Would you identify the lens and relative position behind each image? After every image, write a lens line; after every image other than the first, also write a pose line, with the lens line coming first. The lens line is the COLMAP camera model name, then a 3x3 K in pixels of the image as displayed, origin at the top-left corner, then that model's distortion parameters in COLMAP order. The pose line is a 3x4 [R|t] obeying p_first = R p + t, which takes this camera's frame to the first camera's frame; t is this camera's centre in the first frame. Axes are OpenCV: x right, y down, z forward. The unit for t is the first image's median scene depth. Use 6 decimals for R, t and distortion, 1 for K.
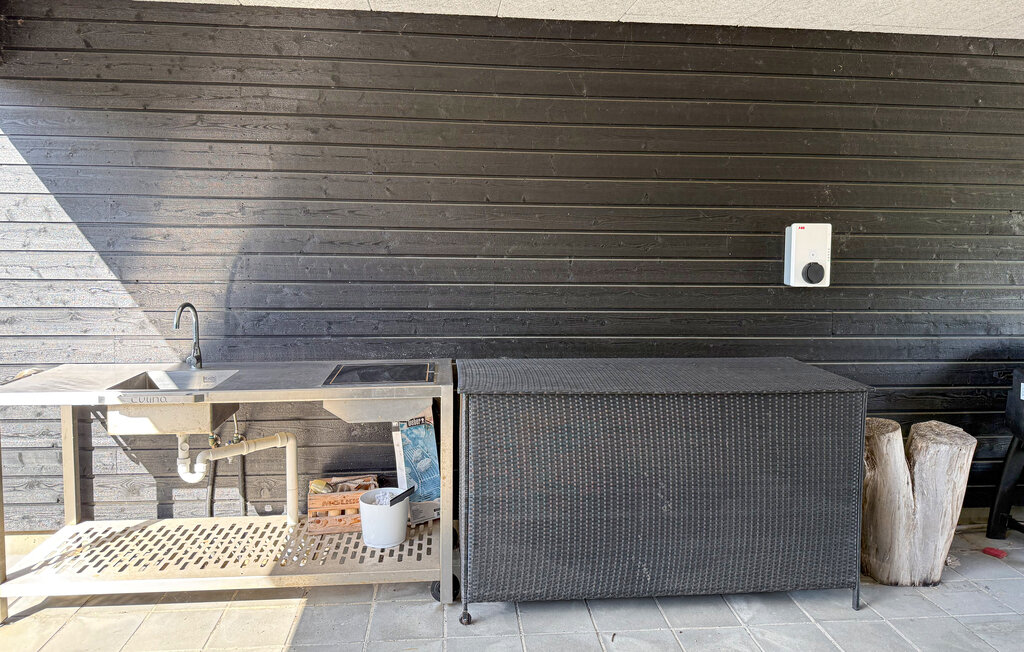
lens RADIAL K [[749.8, 0, 514.3], [0, 749.8, 324.1], [0, 0, 1]] dist [0.012162, -0.015347]
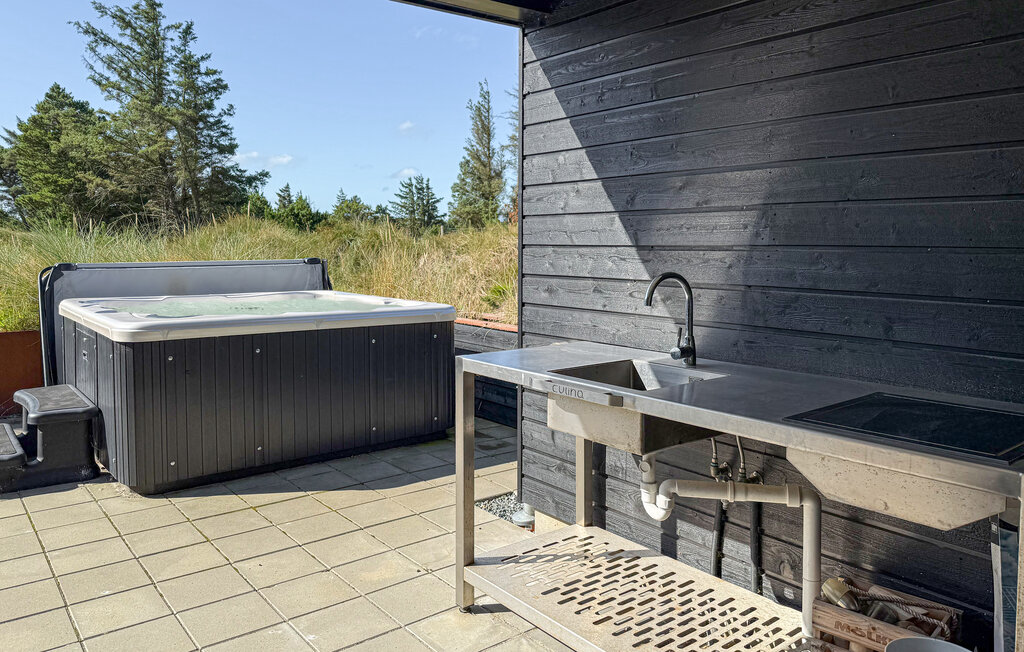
lens RADIAL K [[749.8, 0, 491.4], [0, 749.8, 294.2], [0, 0, 1]] dist [0.012162, -0.015347]
pose [[0.538327, 0.053461, -0.841039, 0.076704], [-0.098740, 0.995113, 0.000053, 0.009345], [0.836932, 0.083015, 0.540975, 0.425032]]
